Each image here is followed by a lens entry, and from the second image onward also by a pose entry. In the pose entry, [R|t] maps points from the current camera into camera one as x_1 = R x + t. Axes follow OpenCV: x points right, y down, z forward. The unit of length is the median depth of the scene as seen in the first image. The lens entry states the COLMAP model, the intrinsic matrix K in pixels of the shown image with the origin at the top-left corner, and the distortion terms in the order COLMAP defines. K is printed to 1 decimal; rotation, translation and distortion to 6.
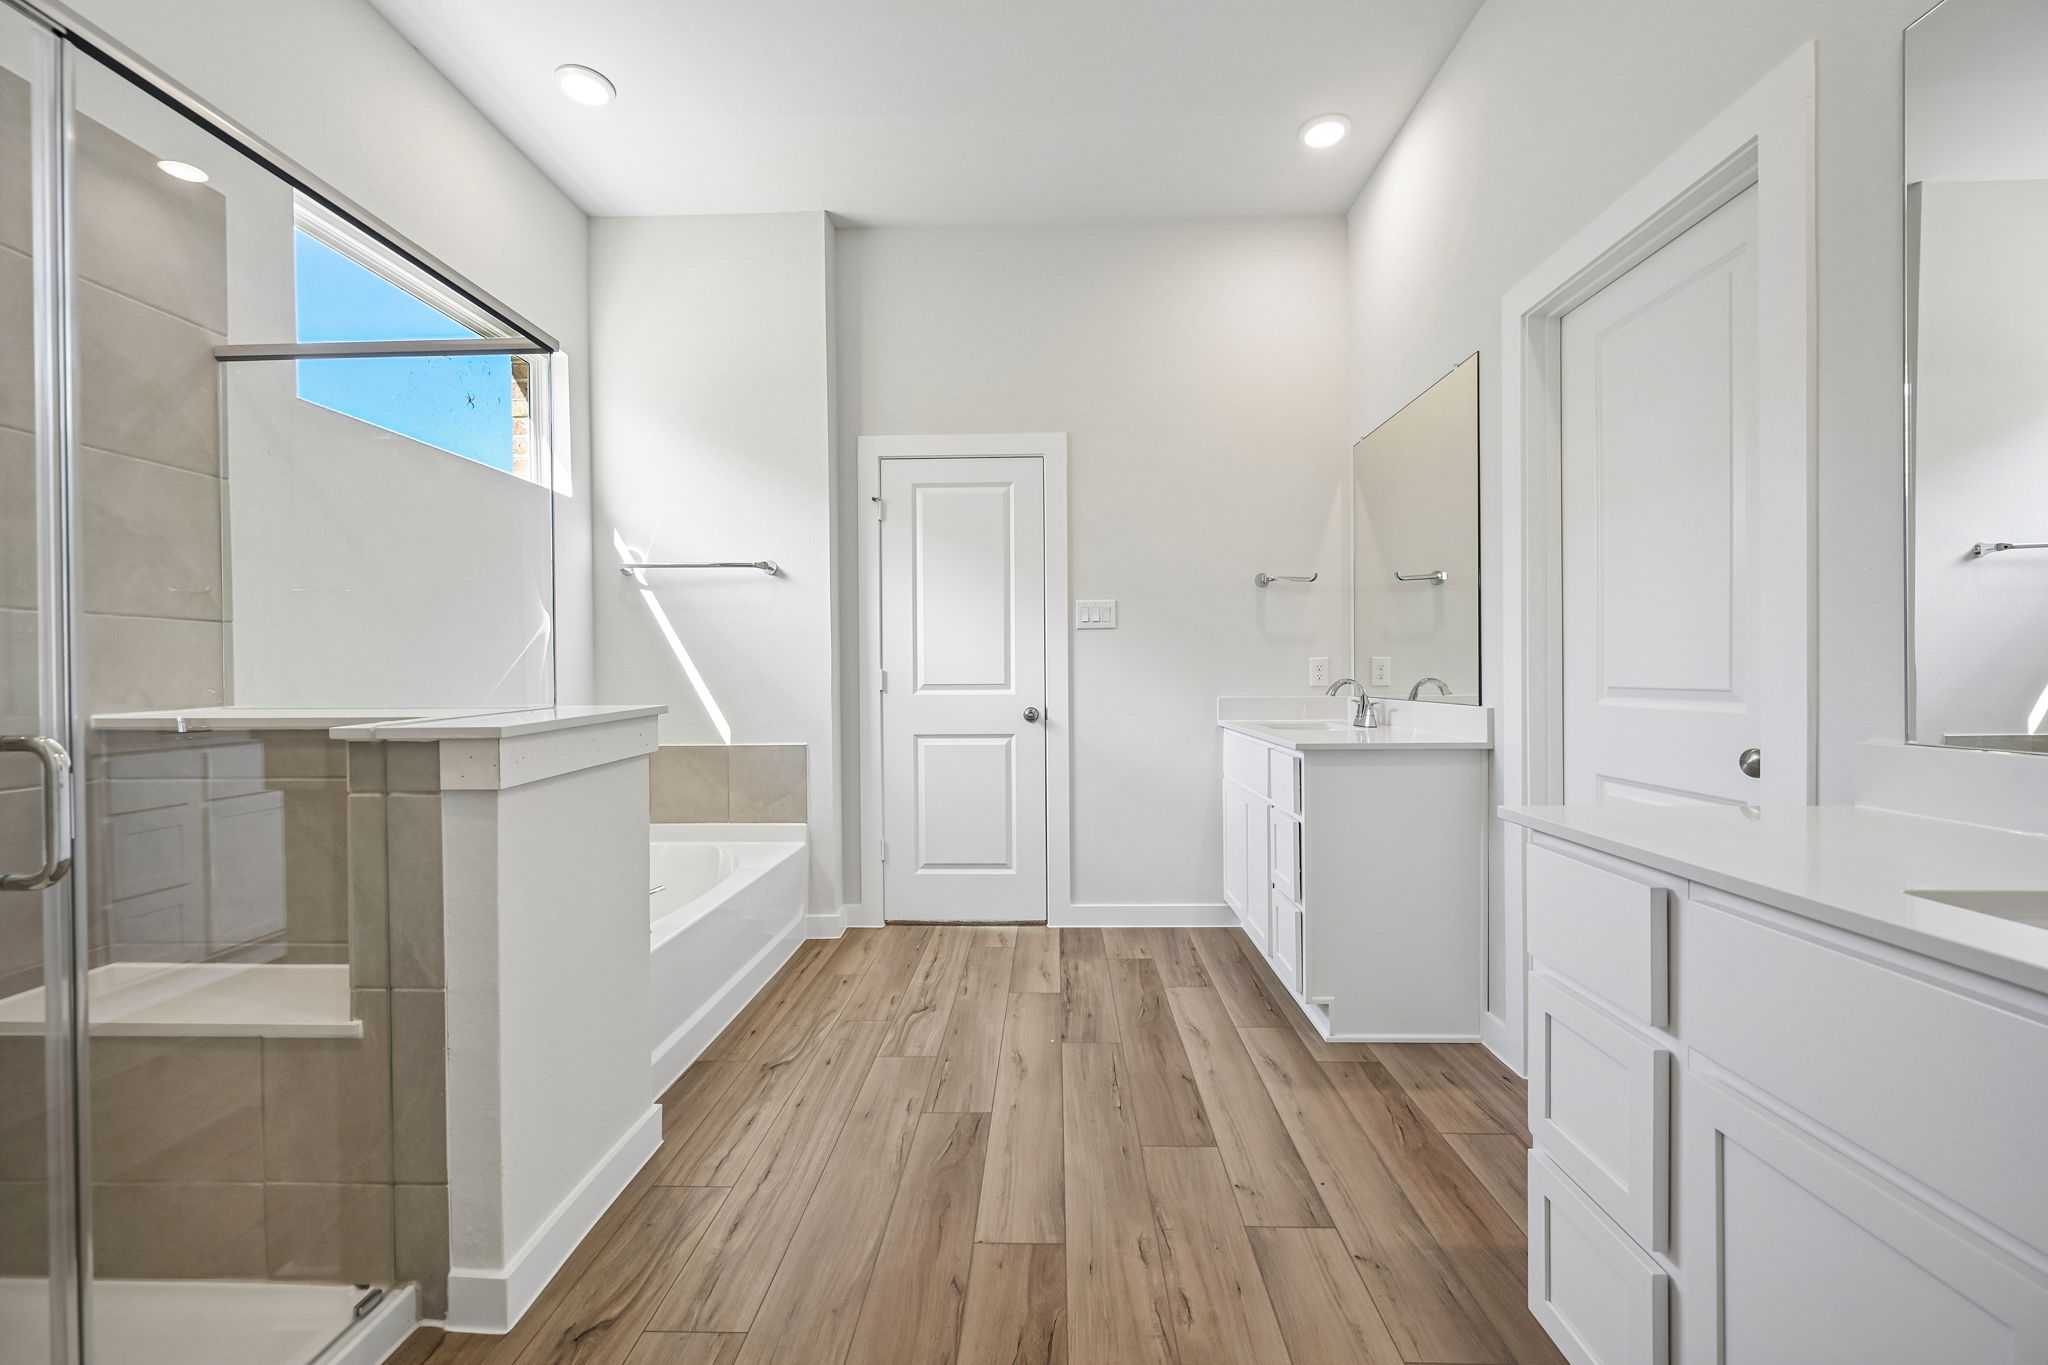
lens RADIAL K [[804.7, 0, 1030.6], [0, 804.7, 678.9], [0, 0, 1]] dist [-0.001378, 0.000276]
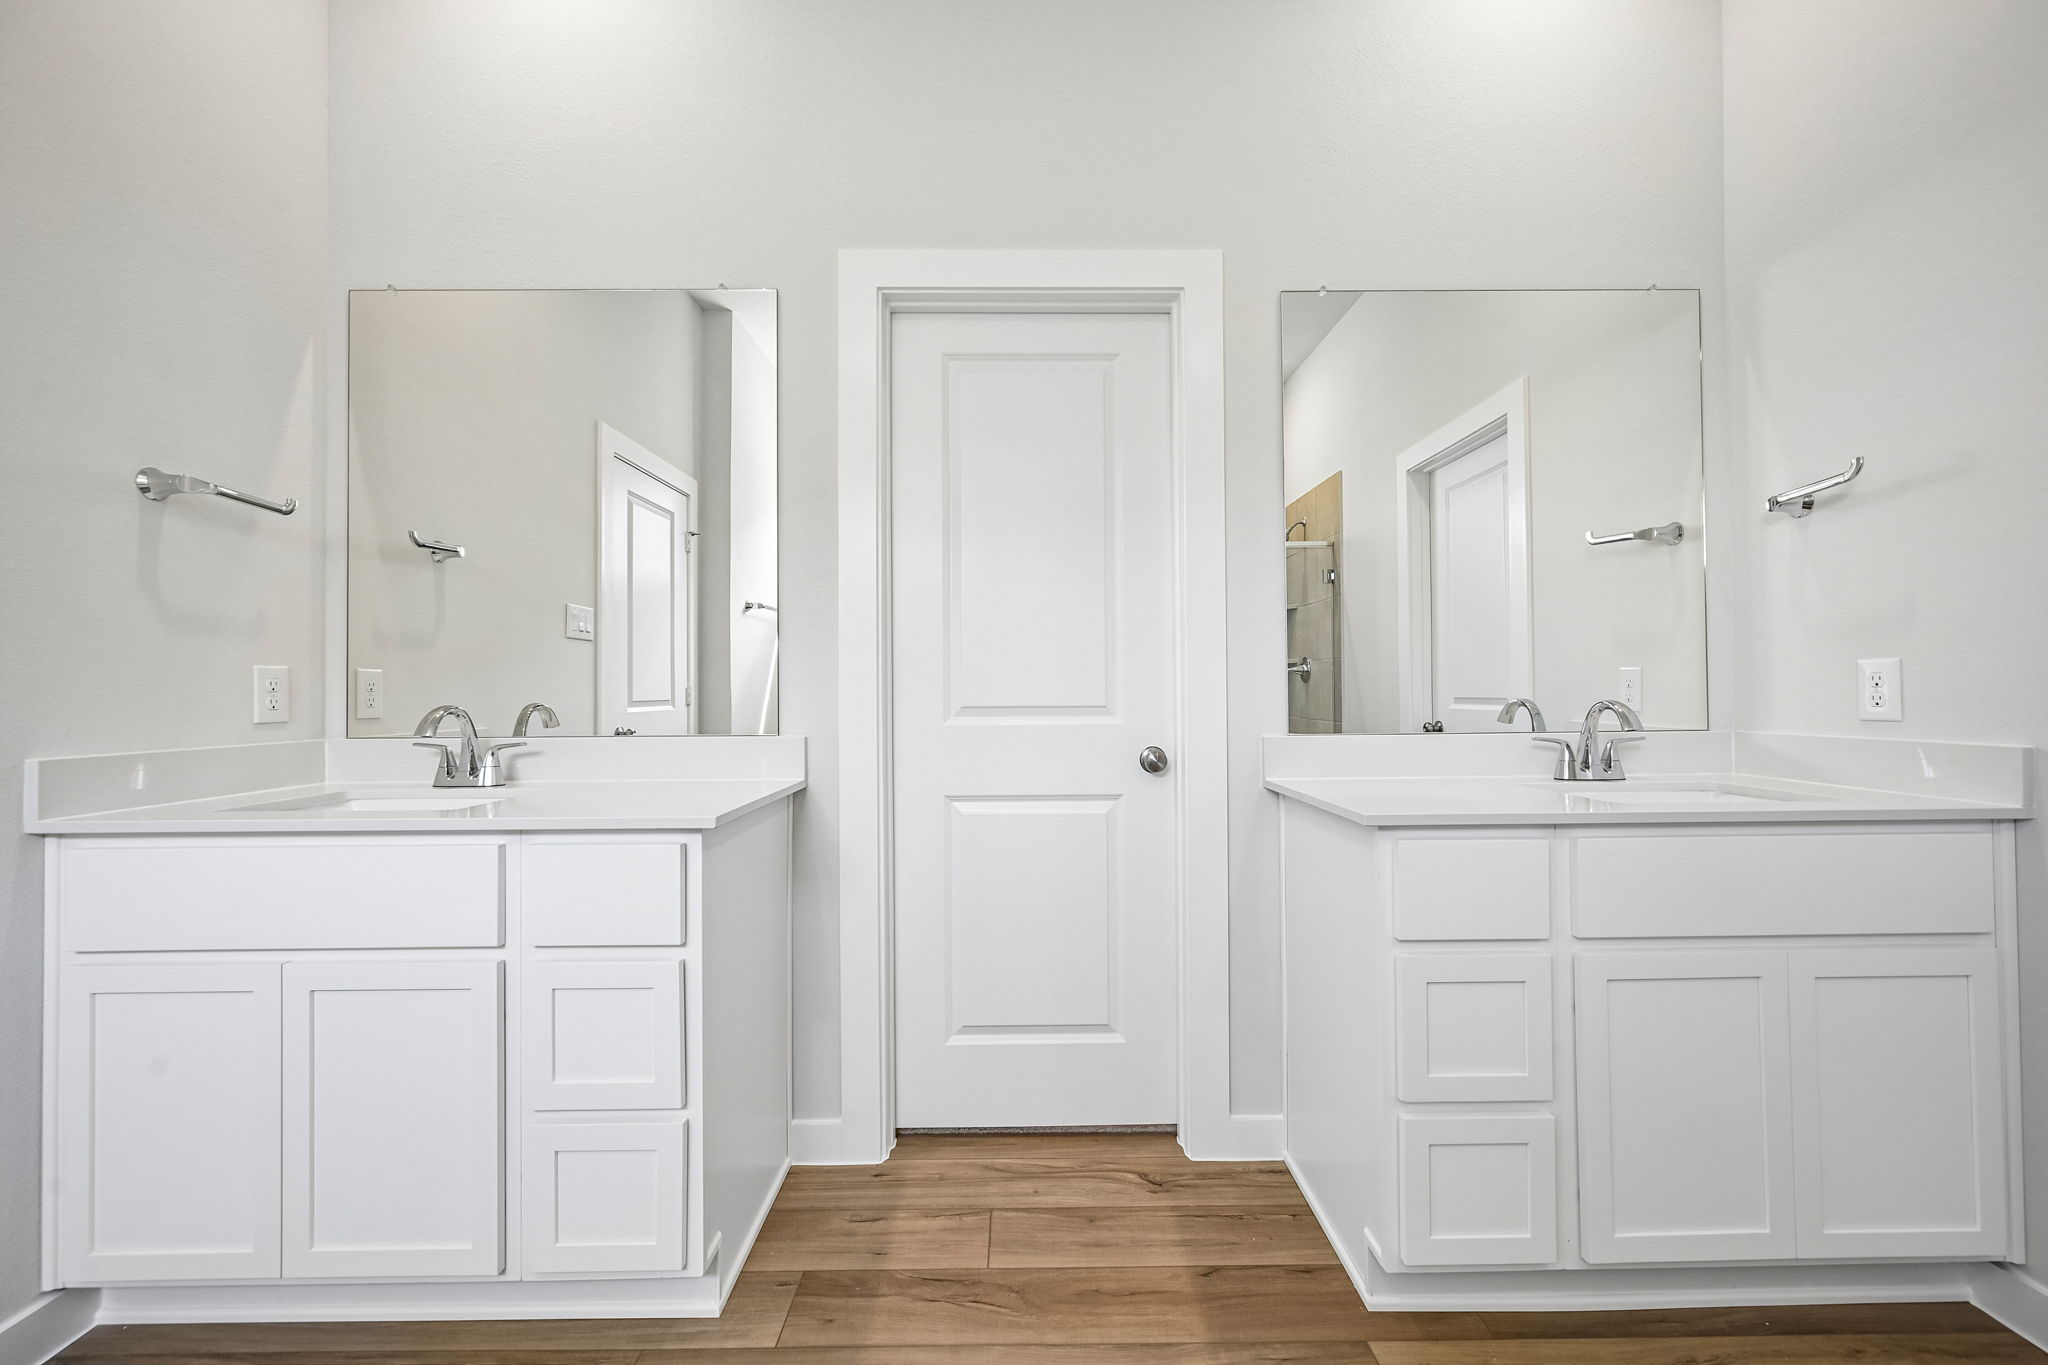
lens RADIAL K [[804.7, 0, 1029.4], [0, 804.7, 682.7], [0, 0, 1]] dist [-0.001378, 0.000276]
pose [[-0.040382, 0.019929, 0.998986, -0.205125], [0.014757, 0.999704, -0.019347, 0.000345], [-0.999075, 0.013960, -0.040664, 0.670744]]
